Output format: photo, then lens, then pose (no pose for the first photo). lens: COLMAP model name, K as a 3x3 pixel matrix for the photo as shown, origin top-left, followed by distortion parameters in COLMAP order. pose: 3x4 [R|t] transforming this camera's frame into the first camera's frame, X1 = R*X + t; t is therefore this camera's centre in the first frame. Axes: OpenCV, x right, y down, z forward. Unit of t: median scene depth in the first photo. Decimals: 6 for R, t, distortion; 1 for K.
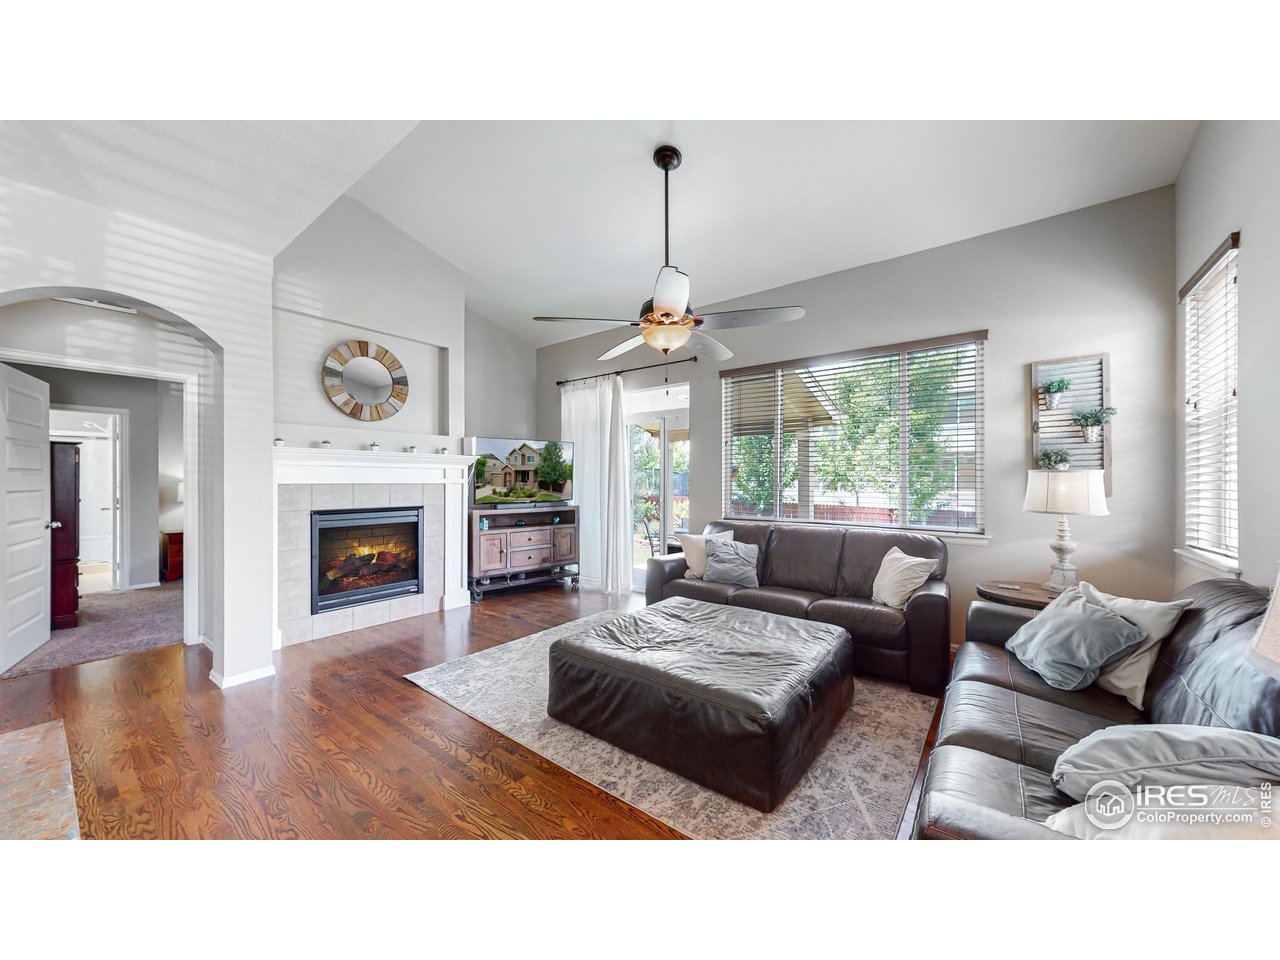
lens RADIAL K [[471.6, 0, 637.7], [0, 471.6, 485.3], [0, 0, 1]] dist [0.002572, 0.000883]
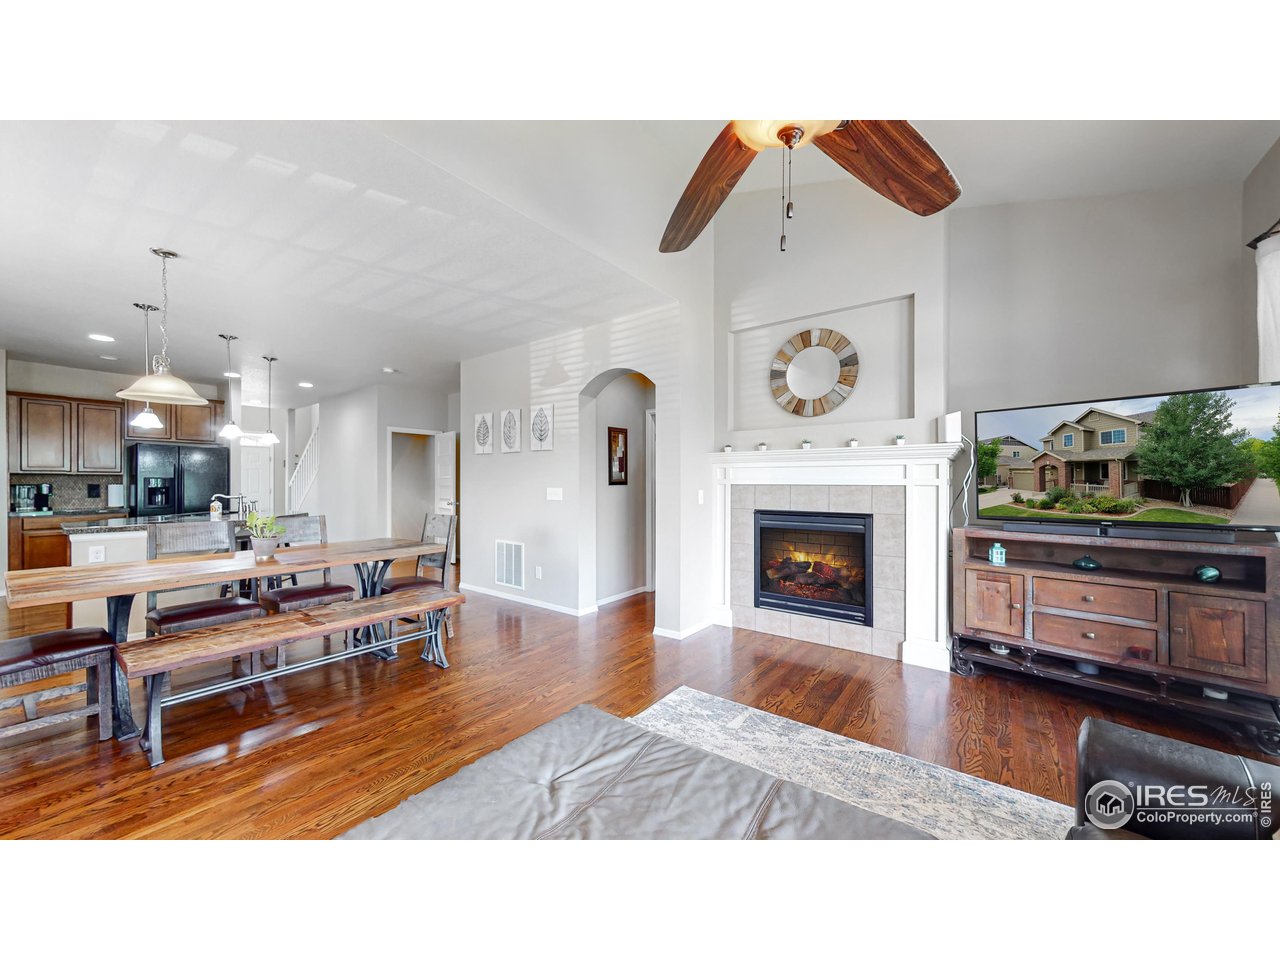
lens RADIAL K [[471.6, 0, 634.0], [0, 471.6, 476.2], [0, 0, 1]] dist [0.002572, 0.000883]
pose [[0.007255, -0.007921, -0.999942, 0.315773], [-0.006398, 0.999948, -0.007968, -0.009340], [0.999953, 0.006455, 0.007204, 0.603341]]
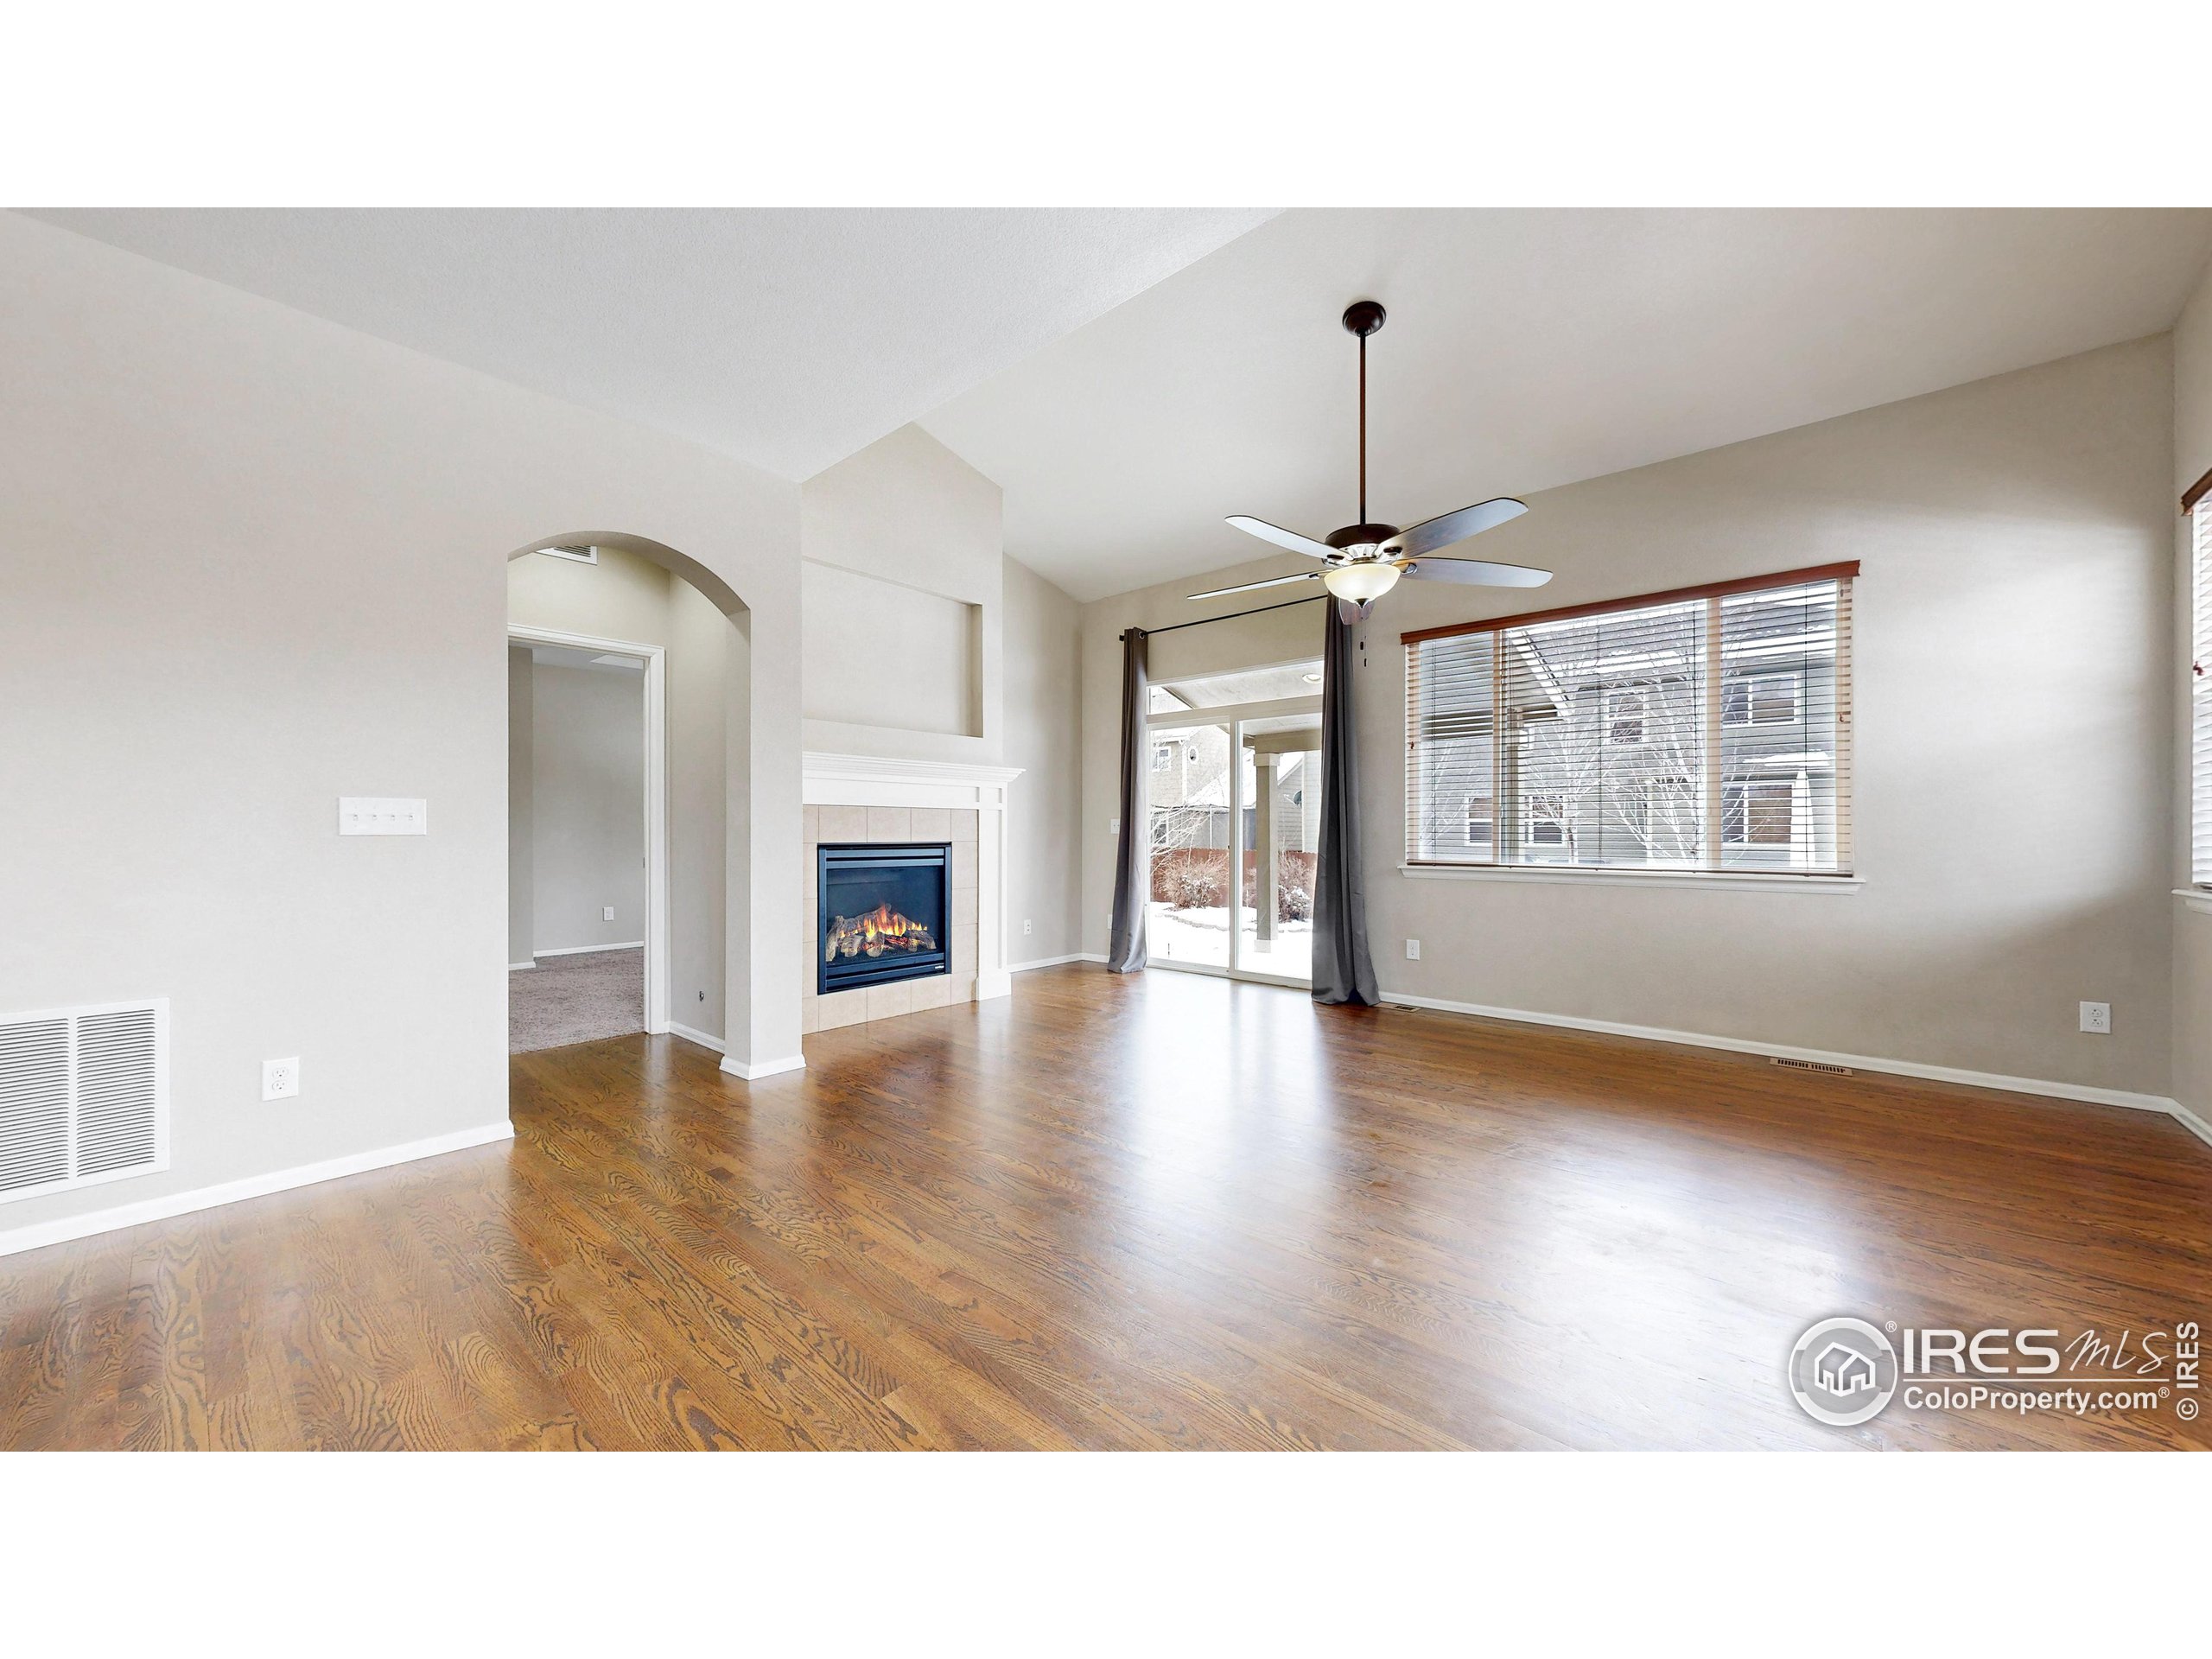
lens RADIAL K [[815.0, 0, 1101.2], [0, 815.0, 838.3], [0, 0, 1]] dist [0.002572, 0.000883]
pose [[0.998279, -0.000323, -0.058648, -0.175315], [0.000201, 0.999998, -0.002085, 0.040695], [0.058648, 0.002070, 0.998277, -0.136105]]
